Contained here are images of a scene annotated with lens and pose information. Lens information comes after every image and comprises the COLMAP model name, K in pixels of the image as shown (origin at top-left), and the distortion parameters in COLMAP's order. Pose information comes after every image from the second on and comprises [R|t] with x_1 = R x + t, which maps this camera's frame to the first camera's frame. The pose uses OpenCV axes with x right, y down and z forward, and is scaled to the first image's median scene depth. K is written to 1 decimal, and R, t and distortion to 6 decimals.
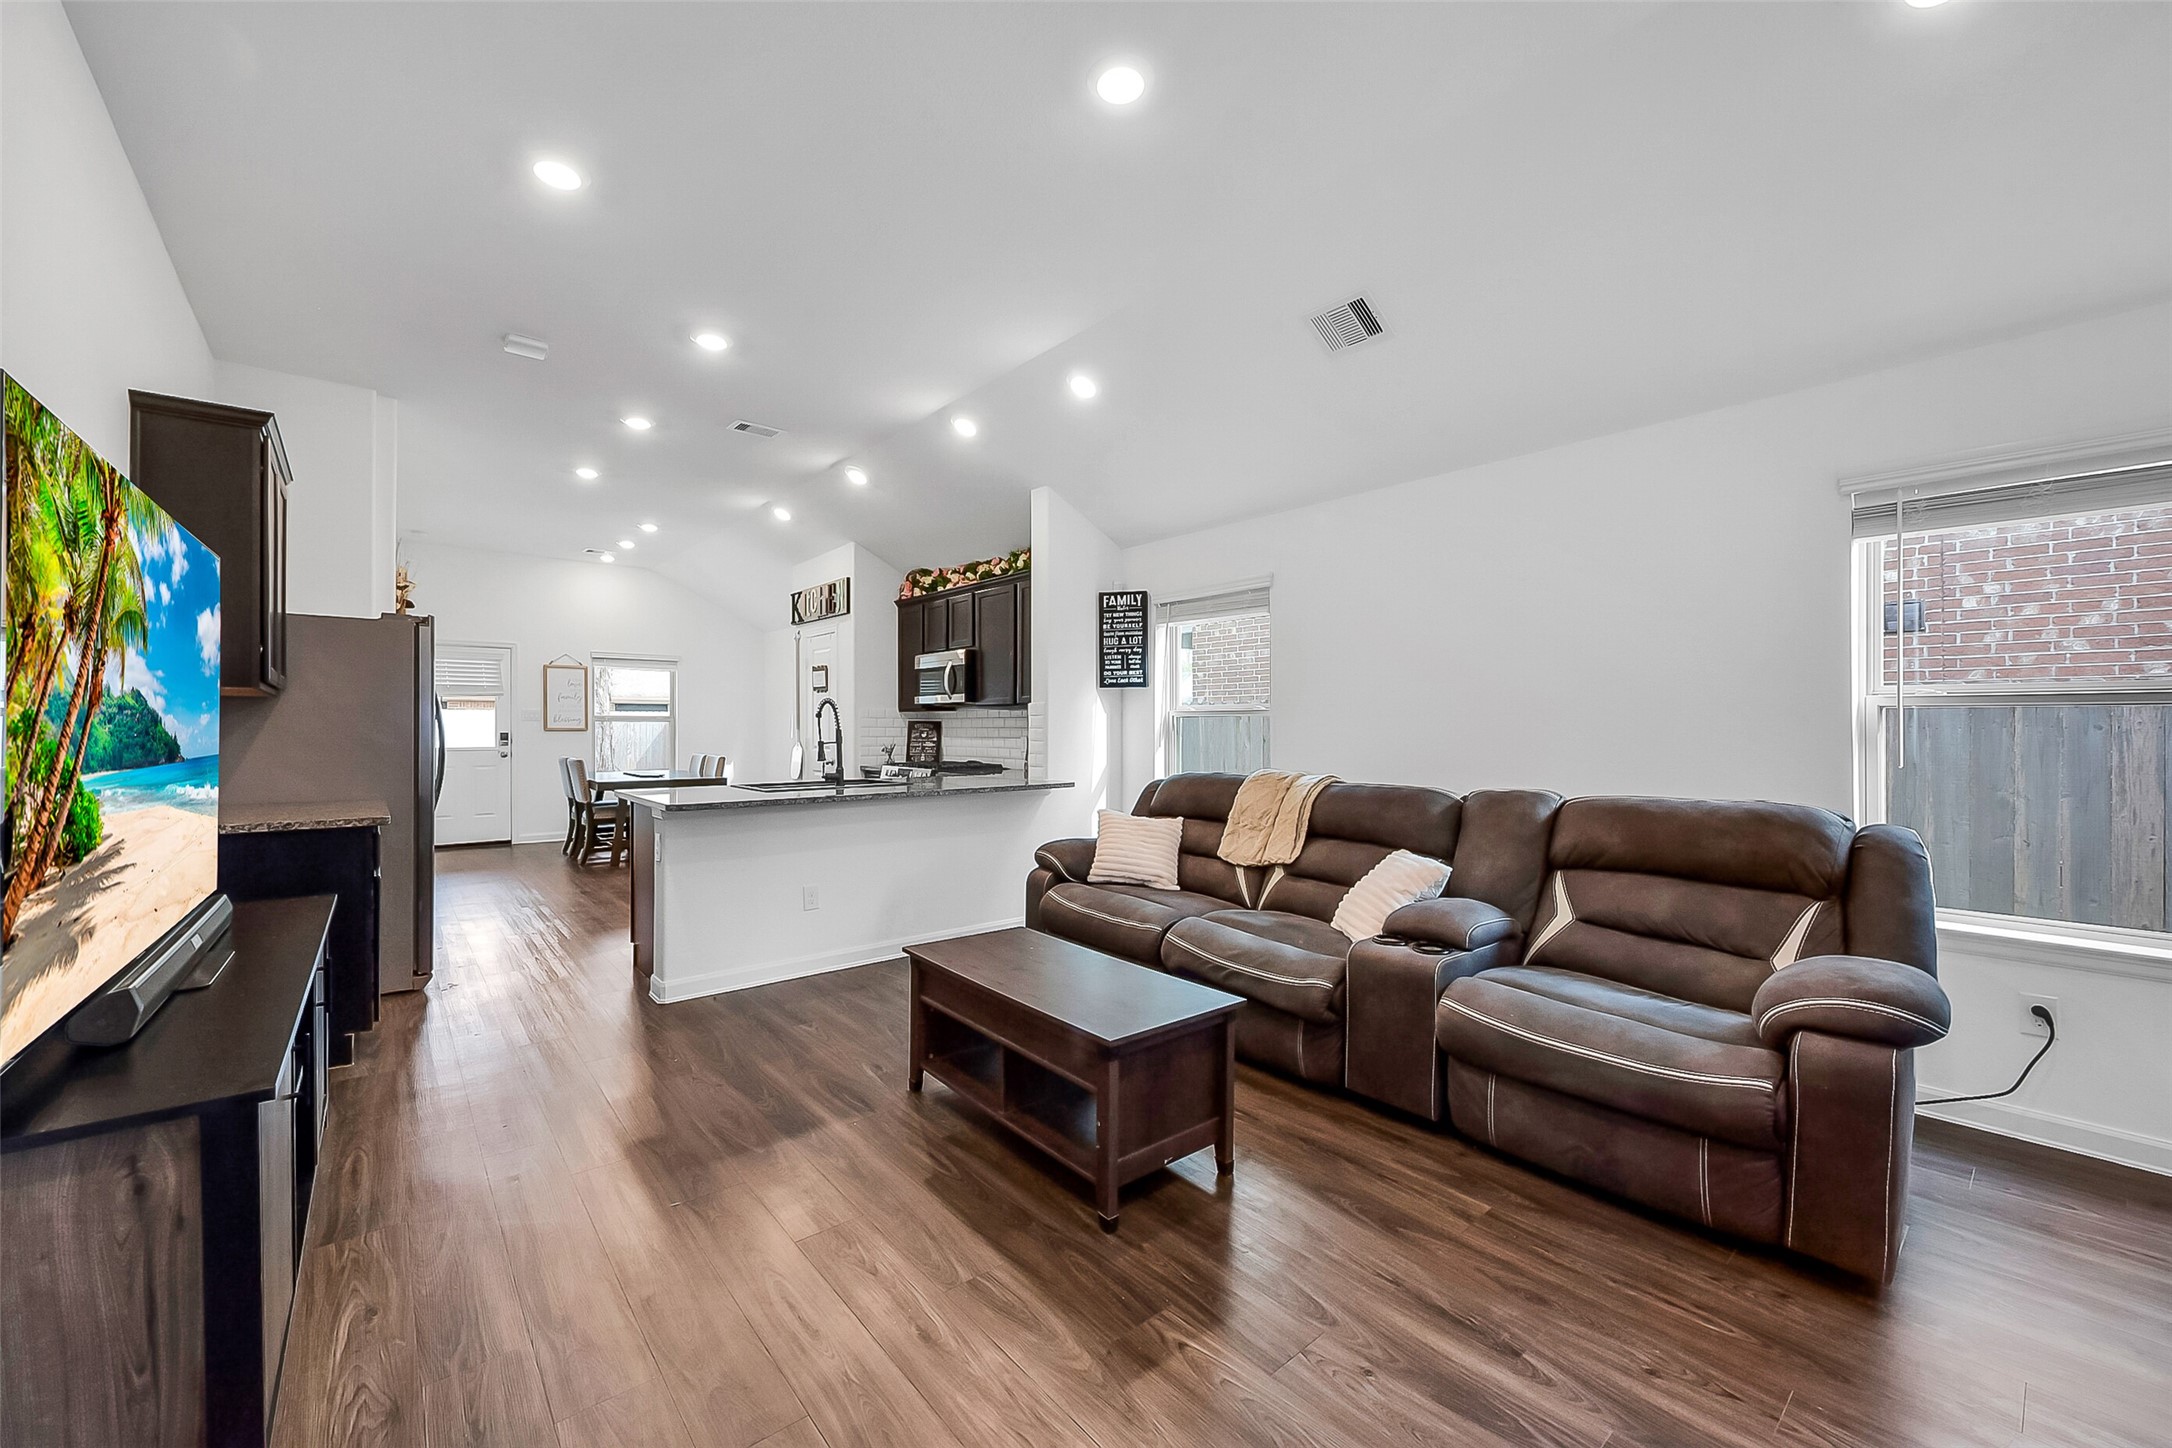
lens RADIAL K [[838.8, 0, 1090.0], [0, 838.8, 727.7], [0, 0, 1]] dist [-0.008455, -0.000482]
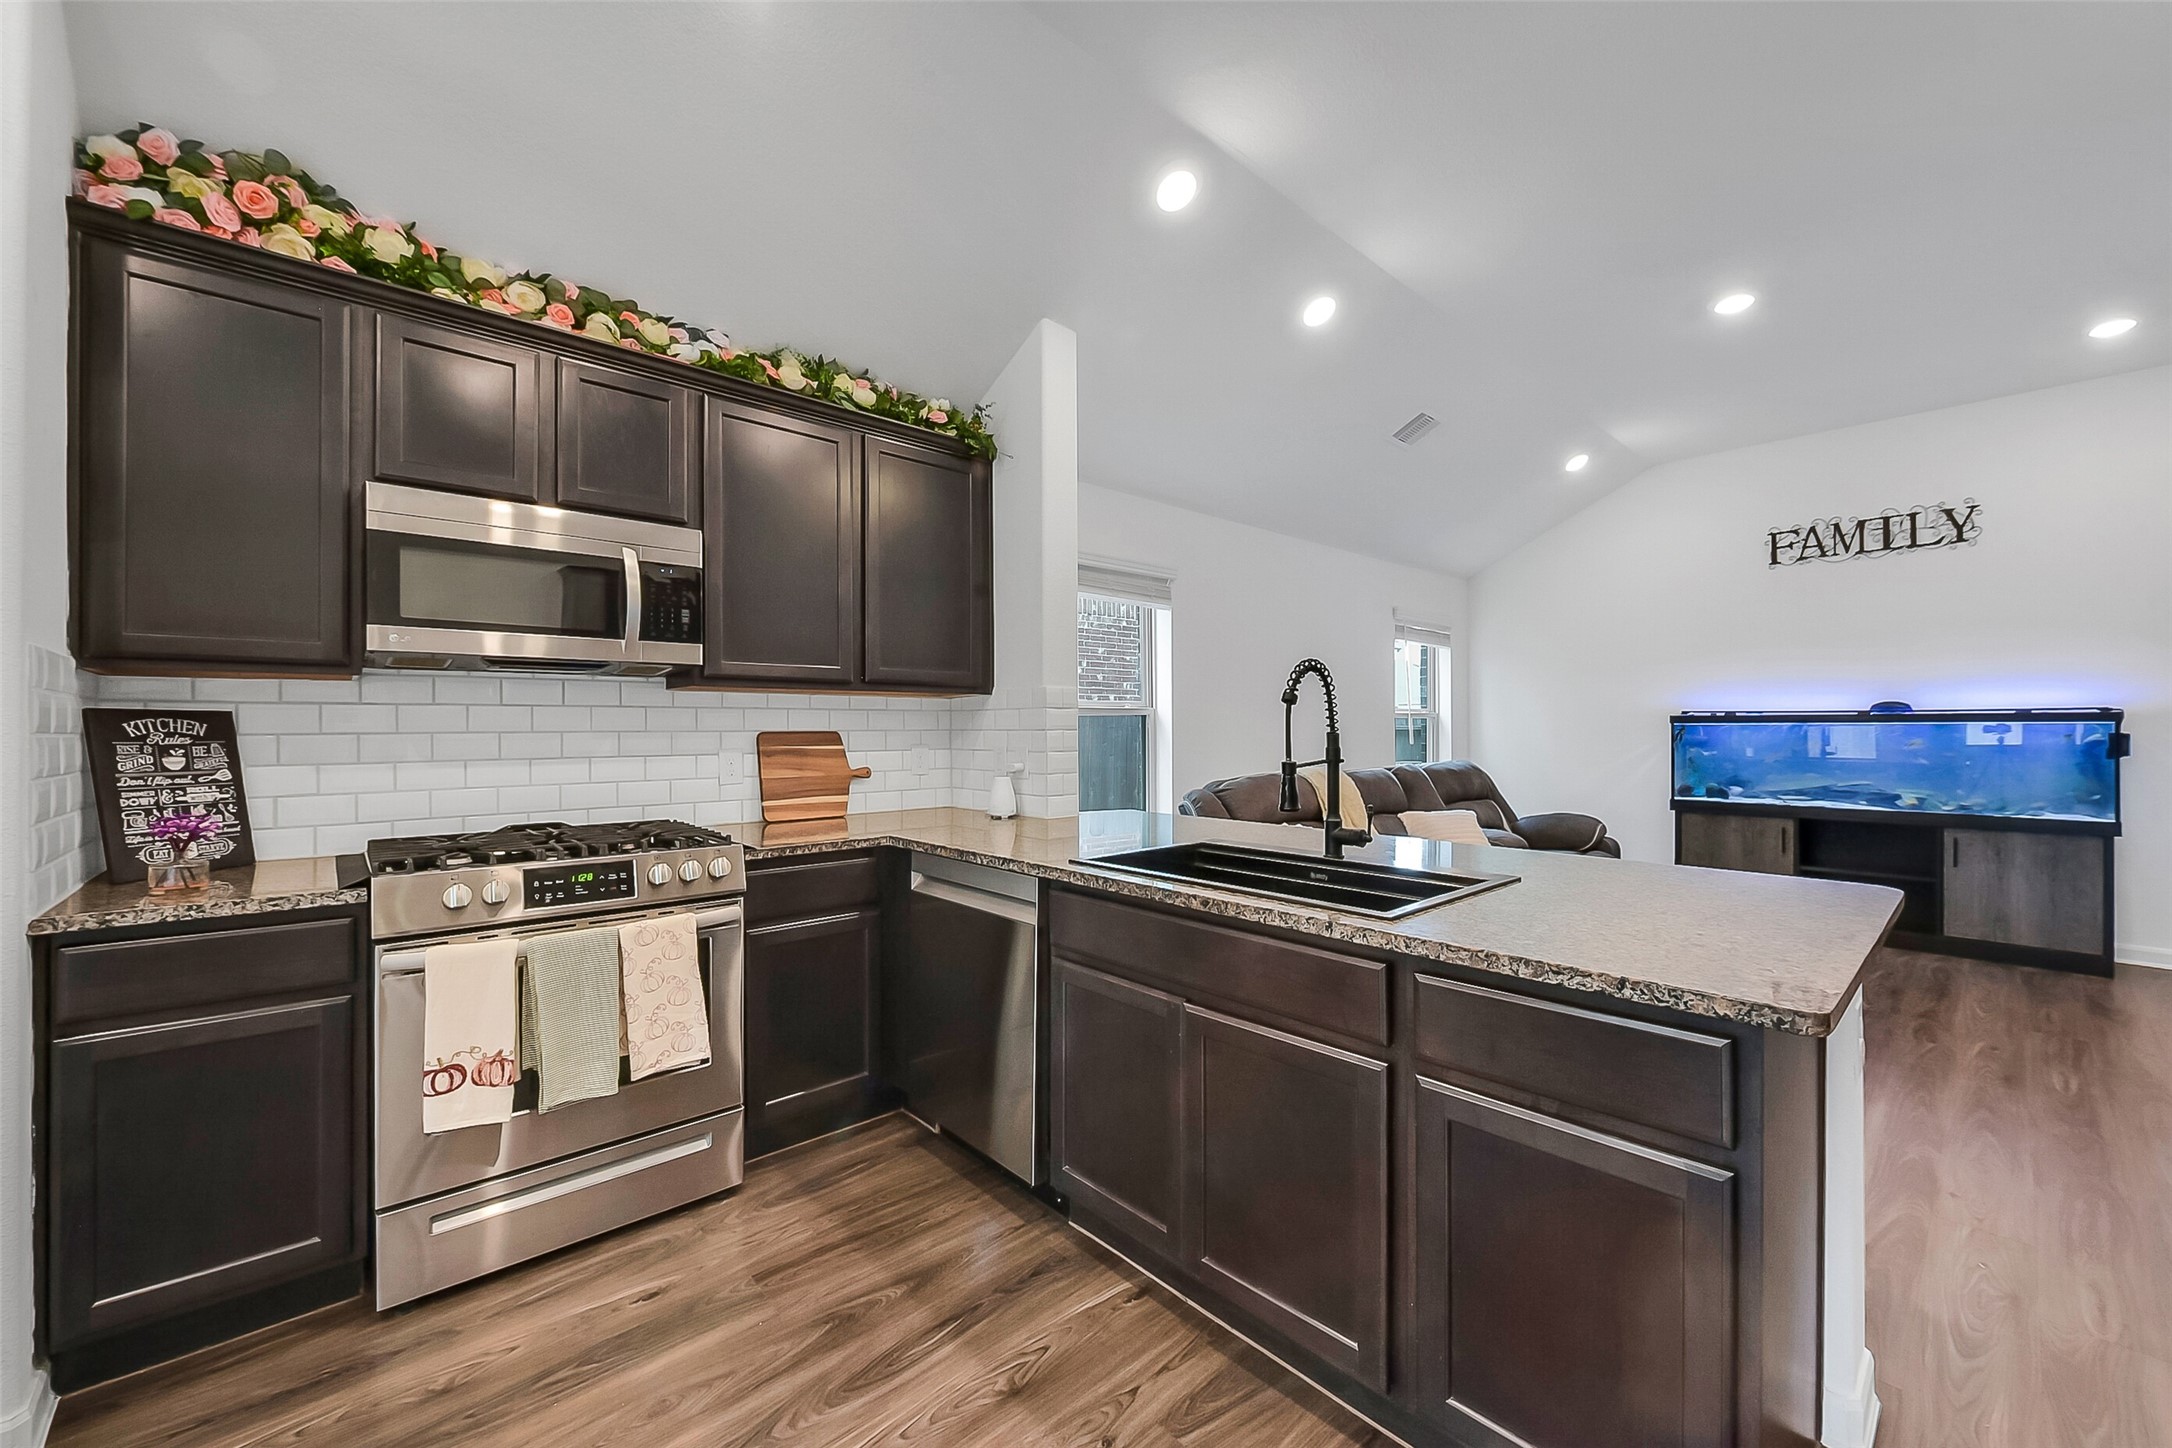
lens RADIAL K [[838.8, 0, 1090.0], [0, 838.8, 727.7], [0, 0, 1]] dist [-0.008455, -0.000482]
pose [[-0.025116, 0.000215, 0.999685, -0.473101], [0.004026, 0.999992, -0.000114, -0.000746], [-0.999676, 0.004022, -0.025116, 0.722950]]
